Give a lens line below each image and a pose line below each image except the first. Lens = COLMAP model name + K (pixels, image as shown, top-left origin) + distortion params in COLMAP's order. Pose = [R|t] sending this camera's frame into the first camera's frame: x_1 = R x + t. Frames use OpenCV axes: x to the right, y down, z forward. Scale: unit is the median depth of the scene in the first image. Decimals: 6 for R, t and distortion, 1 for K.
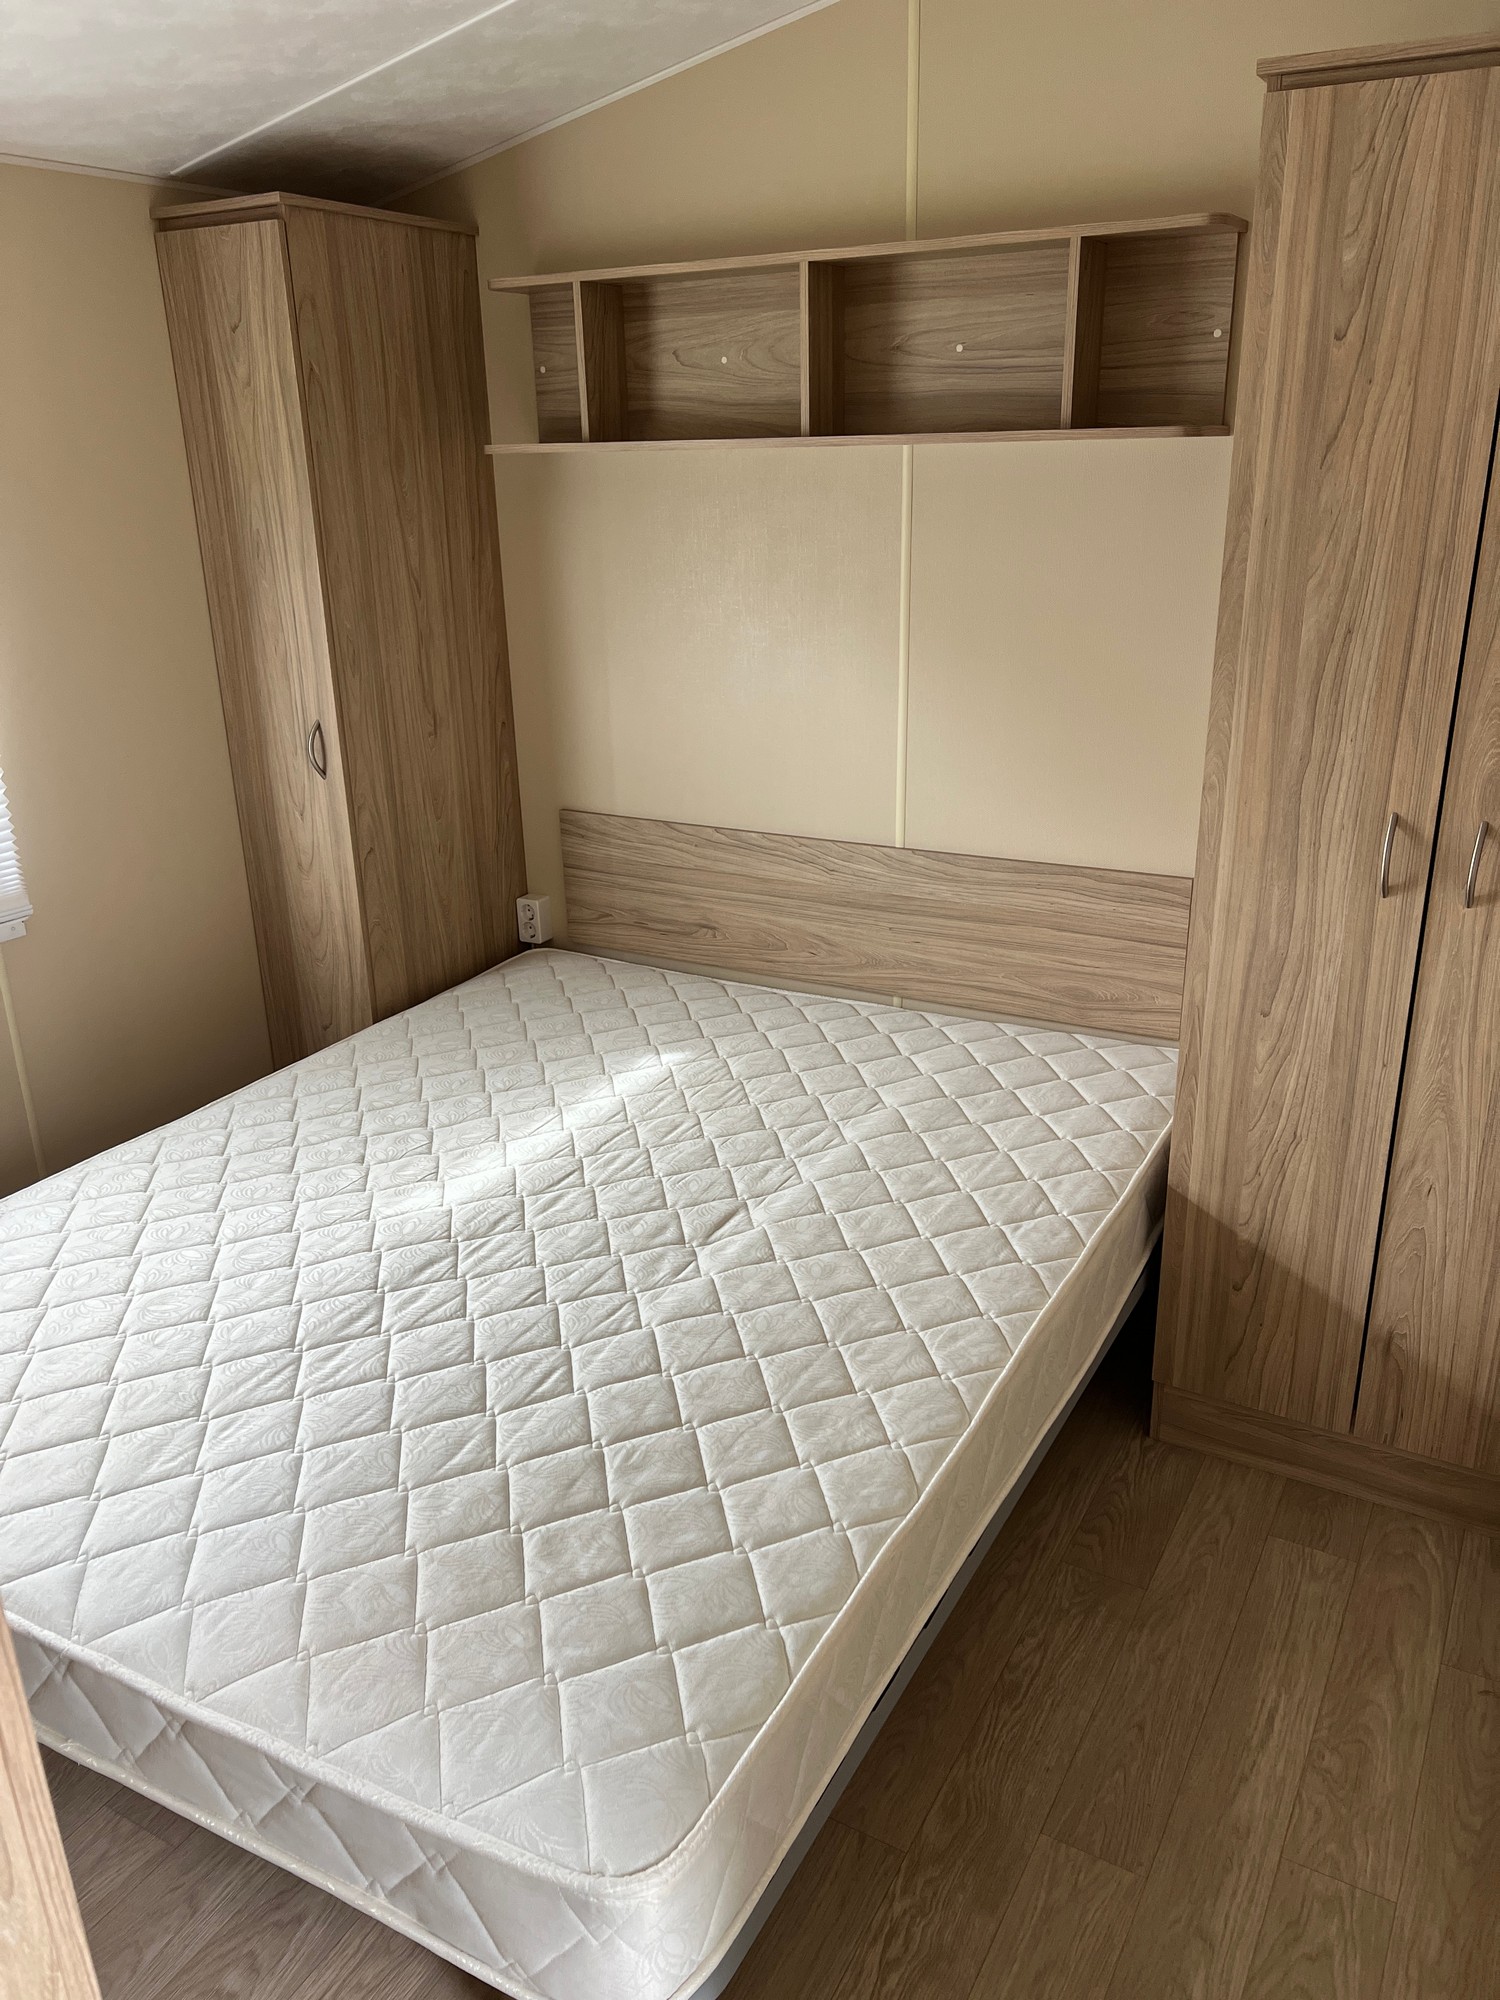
lens RADIAL K [[1487.1, 0, 750.0], [0, 1487.1, 1000.0], [0, 0, 1]] dist [0.067384, -0.089991]
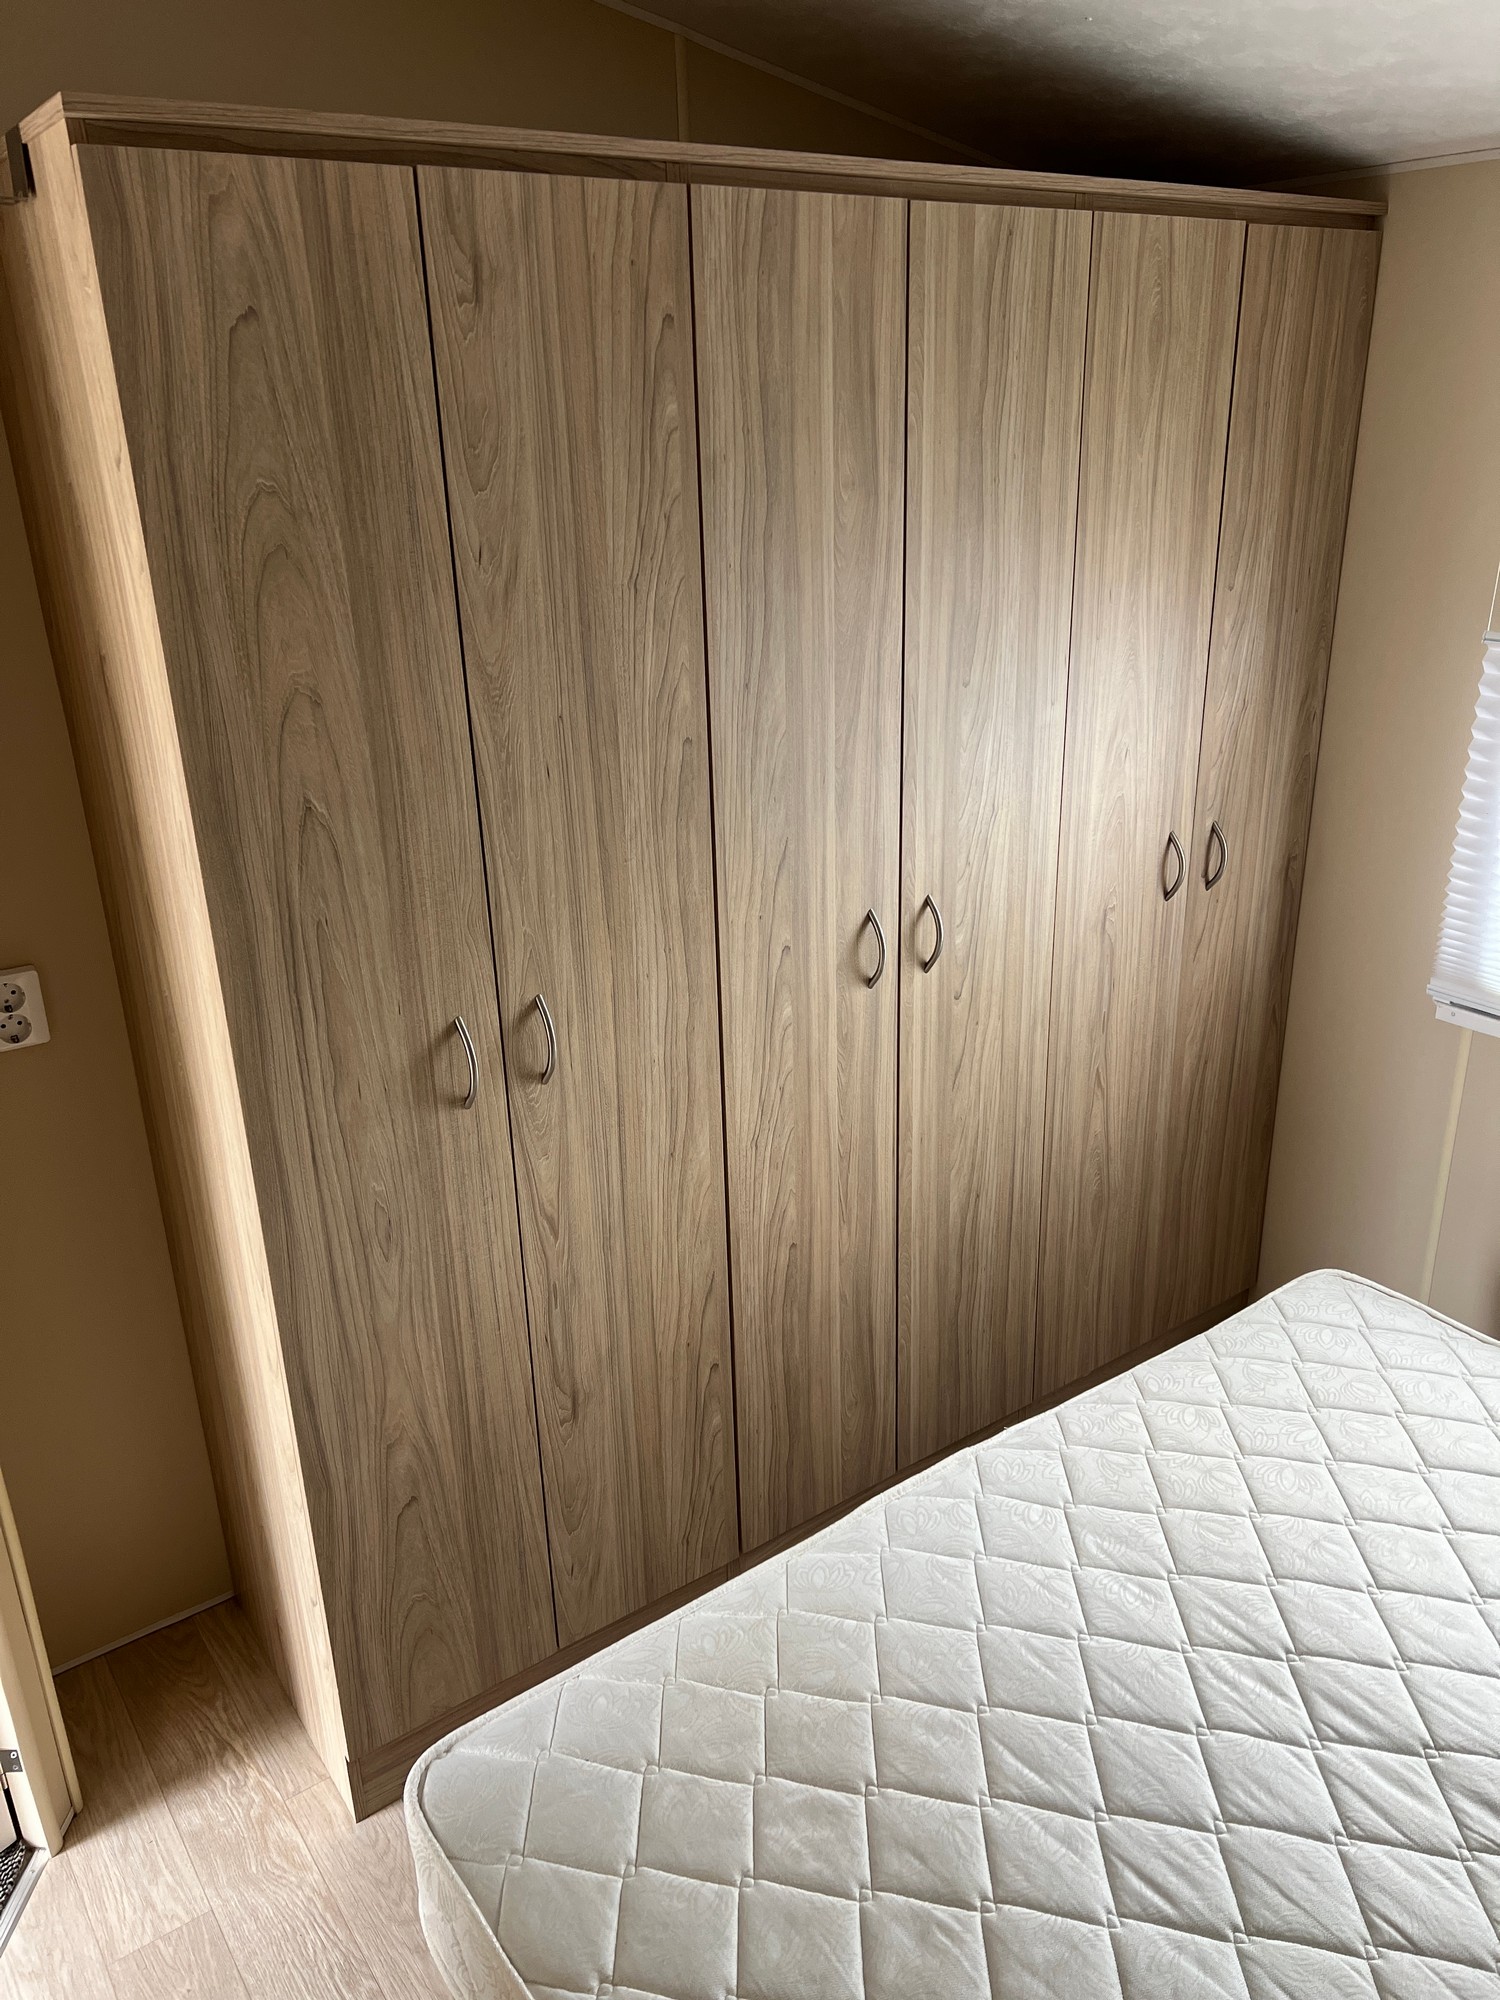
lens RADIAL K [[1487.1, 0, 750.0], [0, 1487.1, 1000.0], [0, 0, 1]] dist [0.067384, -0.089991]
pose [[-0.419437, 0.345275, -0.839558, 0.406782], [-0.297314, 0.821584, 0.486419, -0.391570], [0.857716, 0.453635, -0.241947, 0.833537]]
